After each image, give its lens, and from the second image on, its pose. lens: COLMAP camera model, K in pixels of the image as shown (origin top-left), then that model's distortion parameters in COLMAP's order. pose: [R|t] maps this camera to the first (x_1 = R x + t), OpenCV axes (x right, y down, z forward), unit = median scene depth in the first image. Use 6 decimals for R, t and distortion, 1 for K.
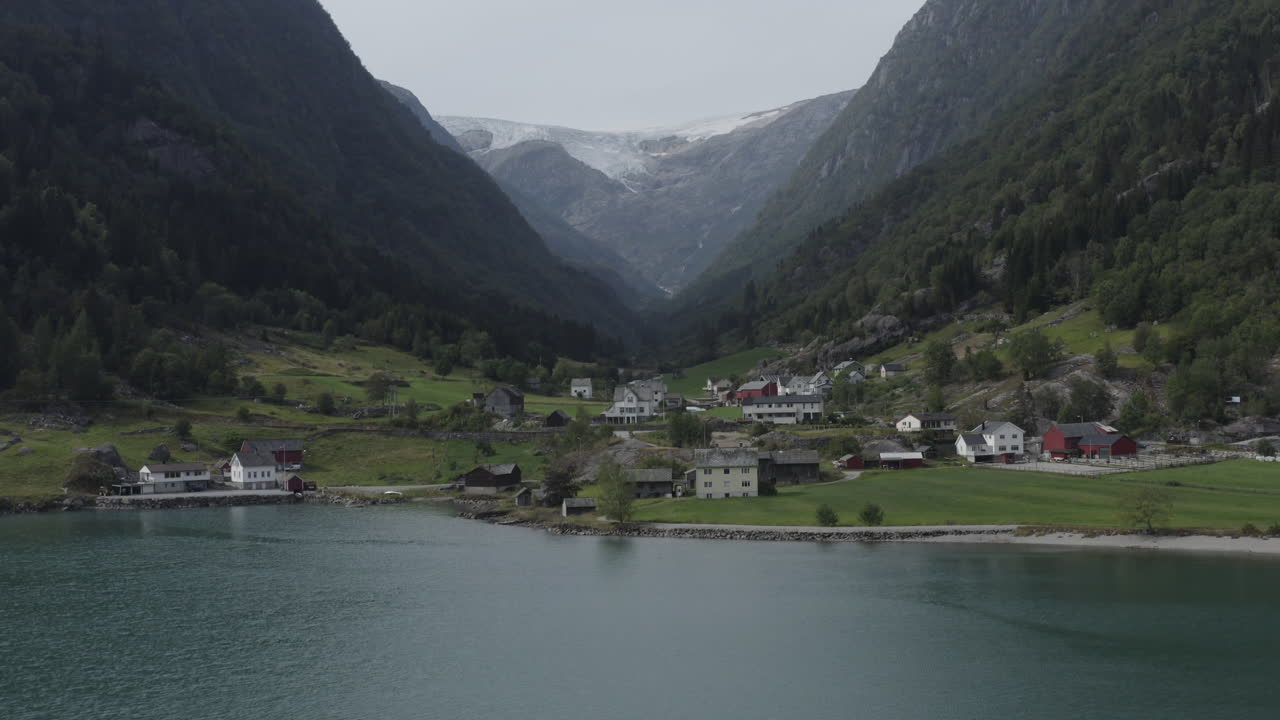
lens RADIAL K [[1572.0, 0, 640.0], [0, 1572.0, 360.0], [0, 0, 1]] dist [-0.196015, 0.000361]
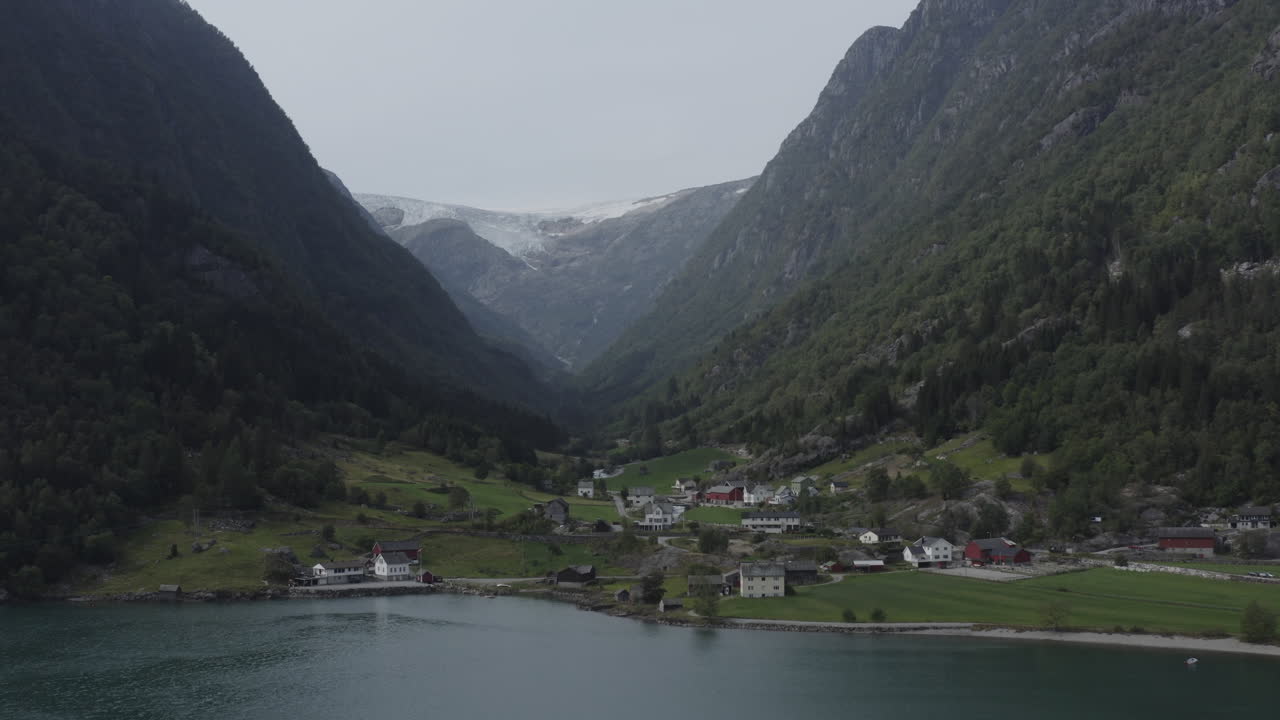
lens RADIAL K [[1476.5, 0, 640.0], [0, 1476.5, 360.0], [0, 0, 1]] dist [-0.203078, -0.004985]
pose [[0.996305, 0.021230, 0.083215, -0.100882], [-0.018164, 0.999134, -0.037429, -0.045351], [-0.083937, 0.035779, 0.995829, -0.205413]]
